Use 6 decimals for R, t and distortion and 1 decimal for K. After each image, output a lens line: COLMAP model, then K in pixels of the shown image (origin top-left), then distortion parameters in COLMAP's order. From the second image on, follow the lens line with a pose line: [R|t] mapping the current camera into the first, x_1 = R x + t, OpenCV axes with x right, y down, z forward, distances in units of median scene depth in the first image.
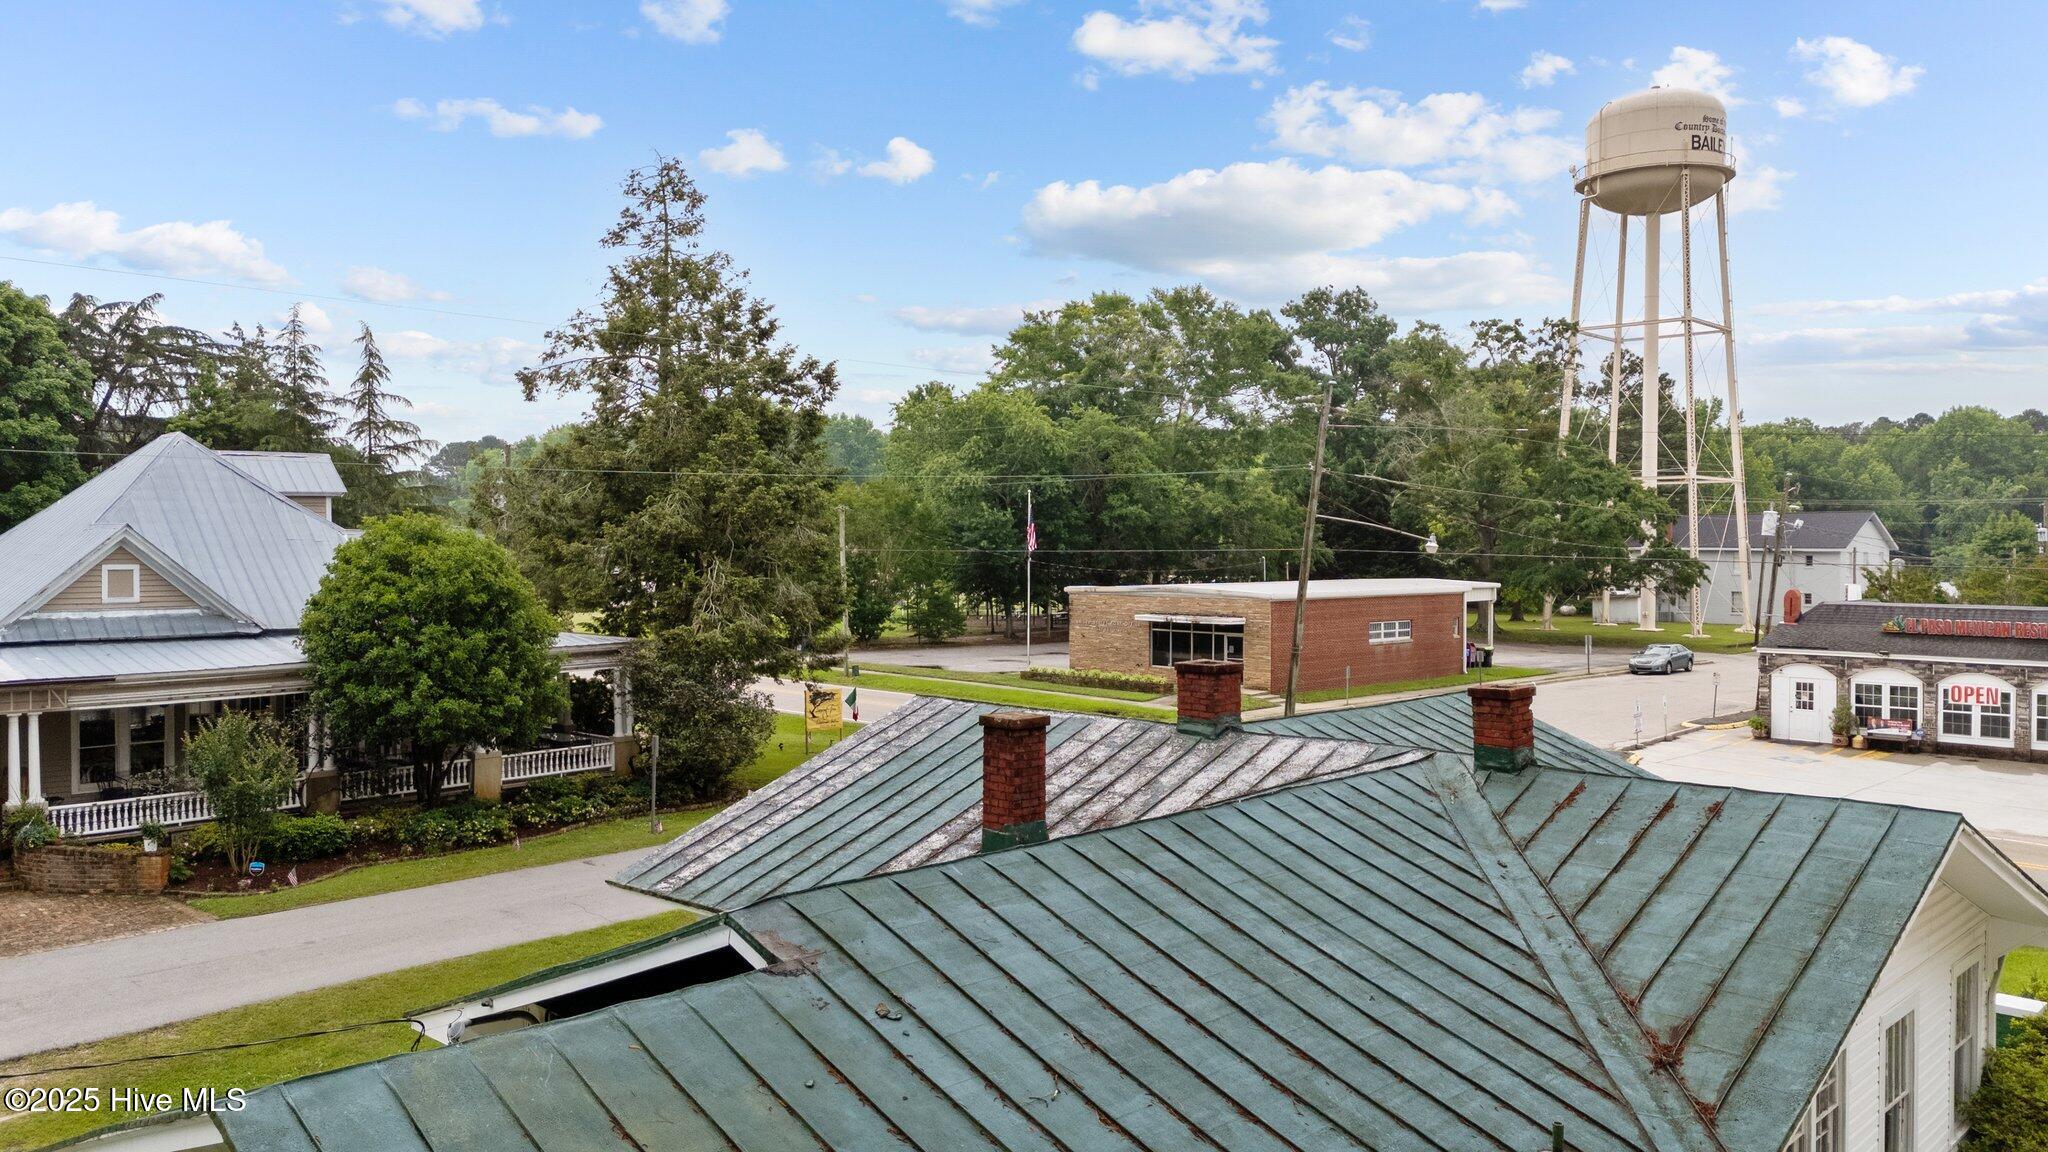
lens RADIAL K [[1498.1, 0, 1021.1], [0, 1498.1, 559.9], [0, 0, 1]] dist [0.083904, -0.090077]
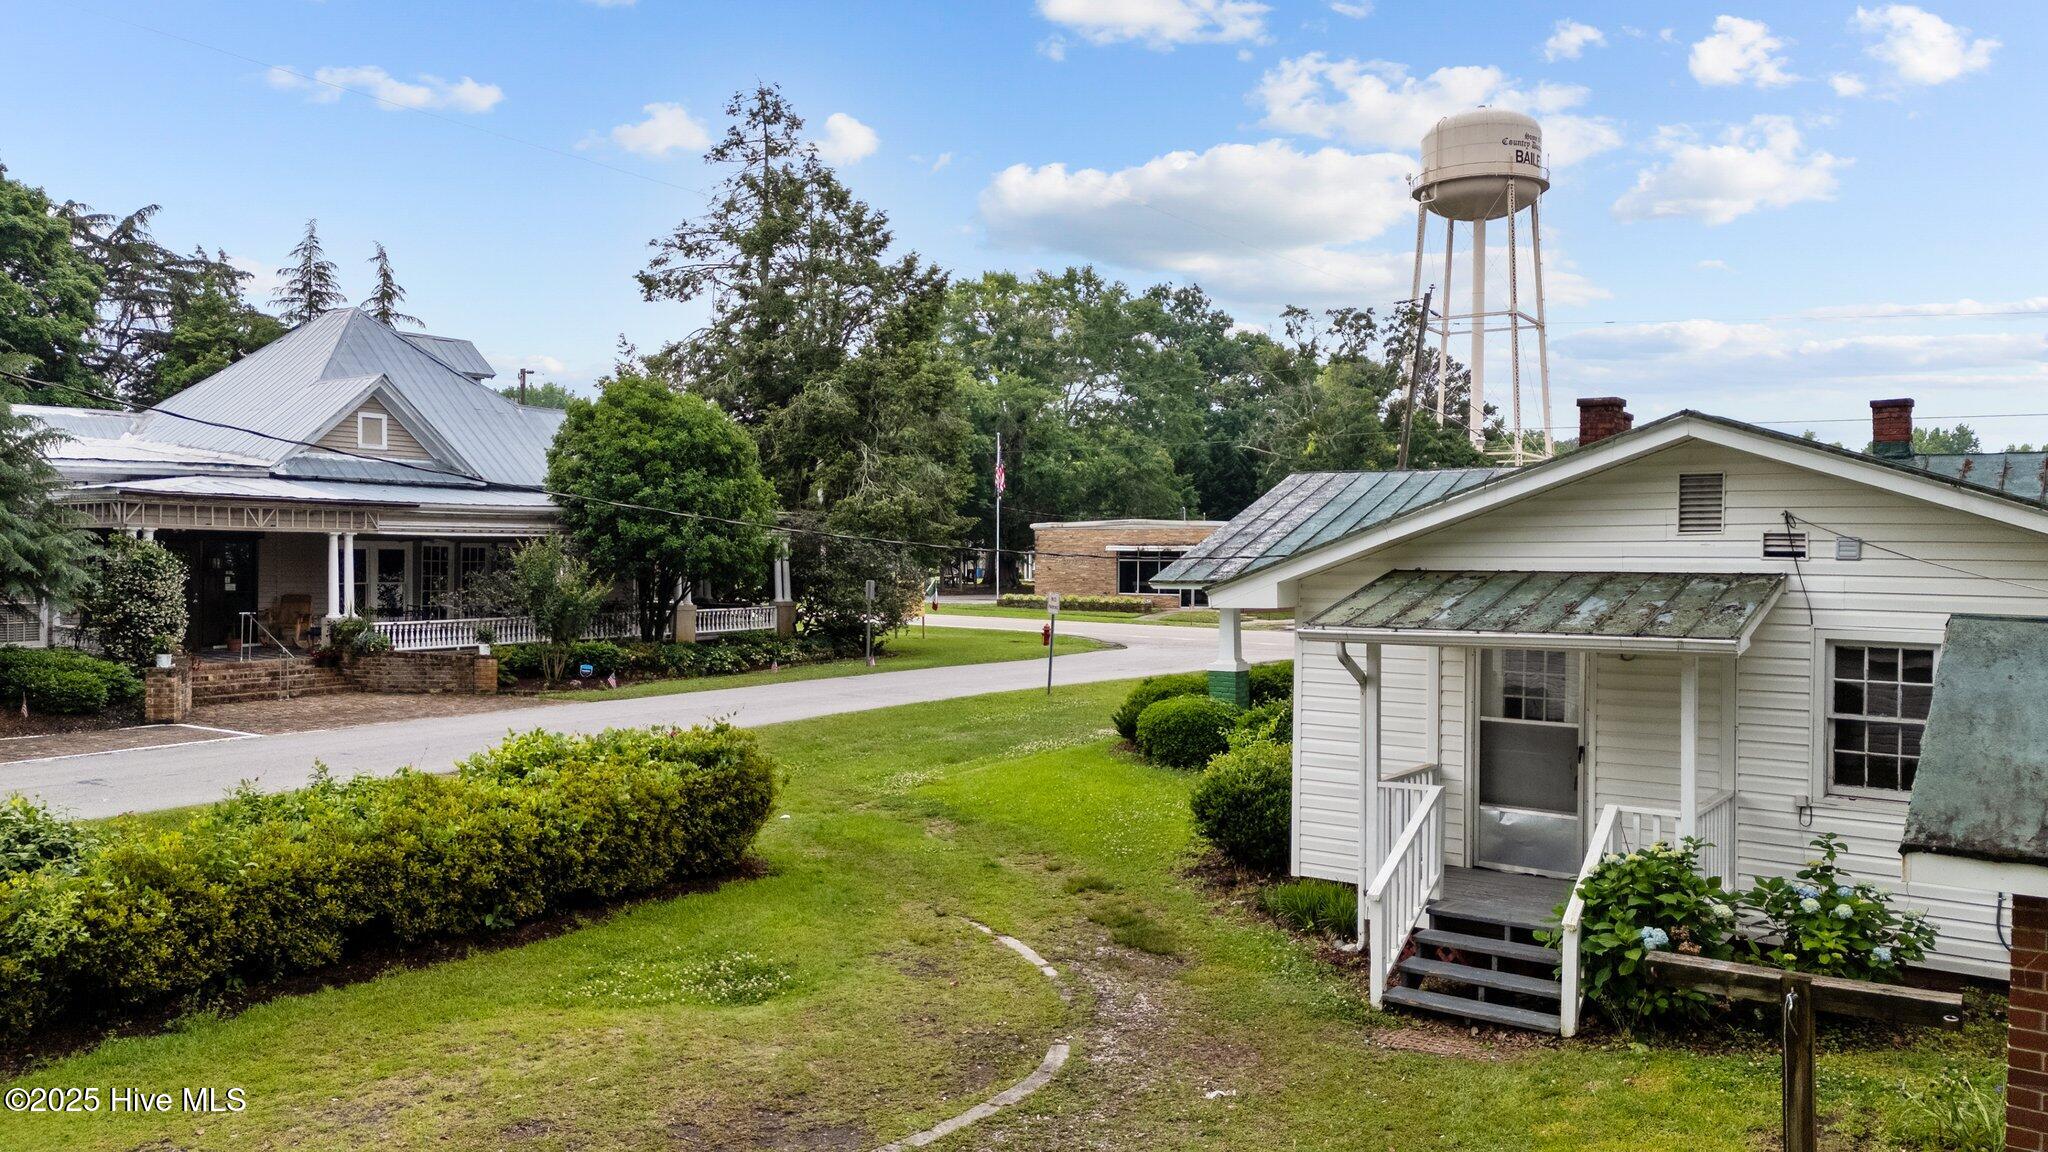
lens RADIAL K [[1498.1, 0, 1021.1], [0, 1498.1, 559.9], [0, 0, 1]] dist [0.083904, -0.090077]
pose [[0.985190, 0.004824, 0.171399, -0.212777], [-0.002635, 0.999912, -0.012994, 0.076374], [-0.171447, 0.012350, 0.985116, -0.073080]]
